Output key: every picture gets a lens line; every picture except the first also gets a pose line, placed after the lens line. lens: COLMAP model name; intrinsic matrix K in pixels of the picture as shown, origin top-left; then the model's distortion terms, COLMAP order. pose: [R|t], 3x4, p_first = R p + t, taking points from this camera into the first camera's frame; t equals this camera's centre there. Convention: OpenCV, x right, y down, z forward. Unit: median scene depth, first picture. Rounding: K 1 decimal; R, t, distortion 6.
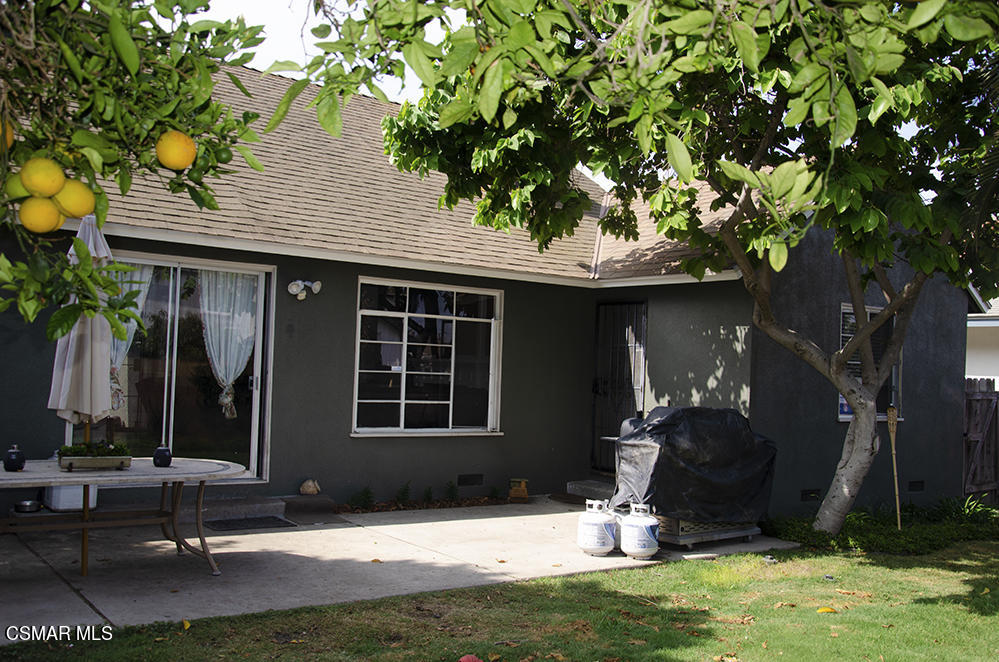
lens RADIAL K [[962.3, 0, 499.5], [0, 962.3, 331.0], [0, 0, 1]] dist [-0.064237, 0.192293]
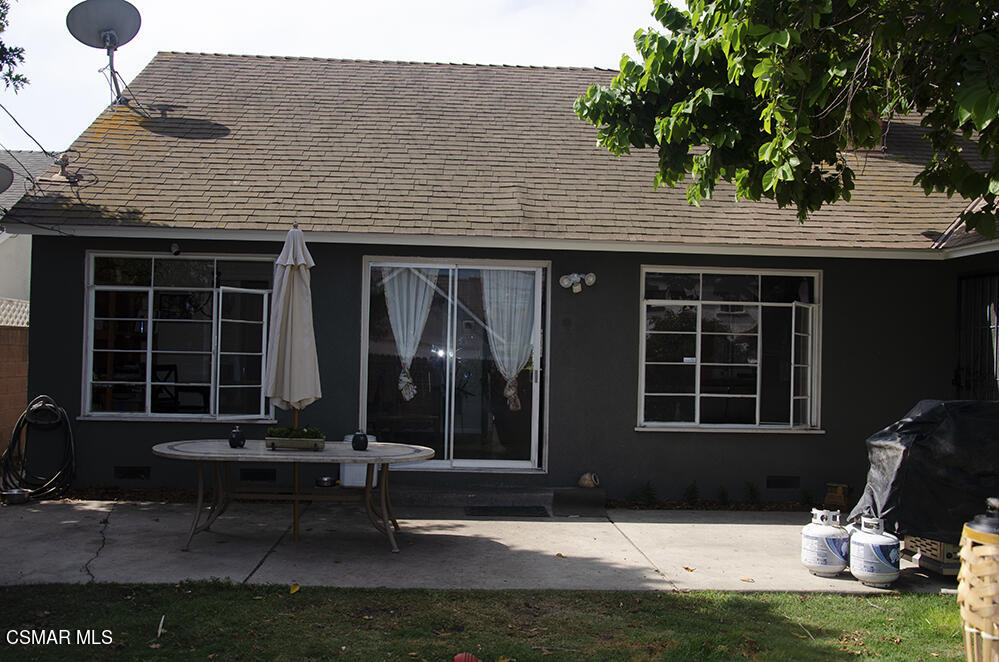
lens RADIAL K [[962.3, 0, 499.5], [0, 962.3, 331.0], [0, 0, 1]] dist [-0.064237, 0.192293]
pose [[0.832123, -0.033743, -0.553563, 0.286971], [0.033888, 0.999376, -0.009977, 0.014986], [0.553554, -0.010457, 0.832747, 0.120614]]
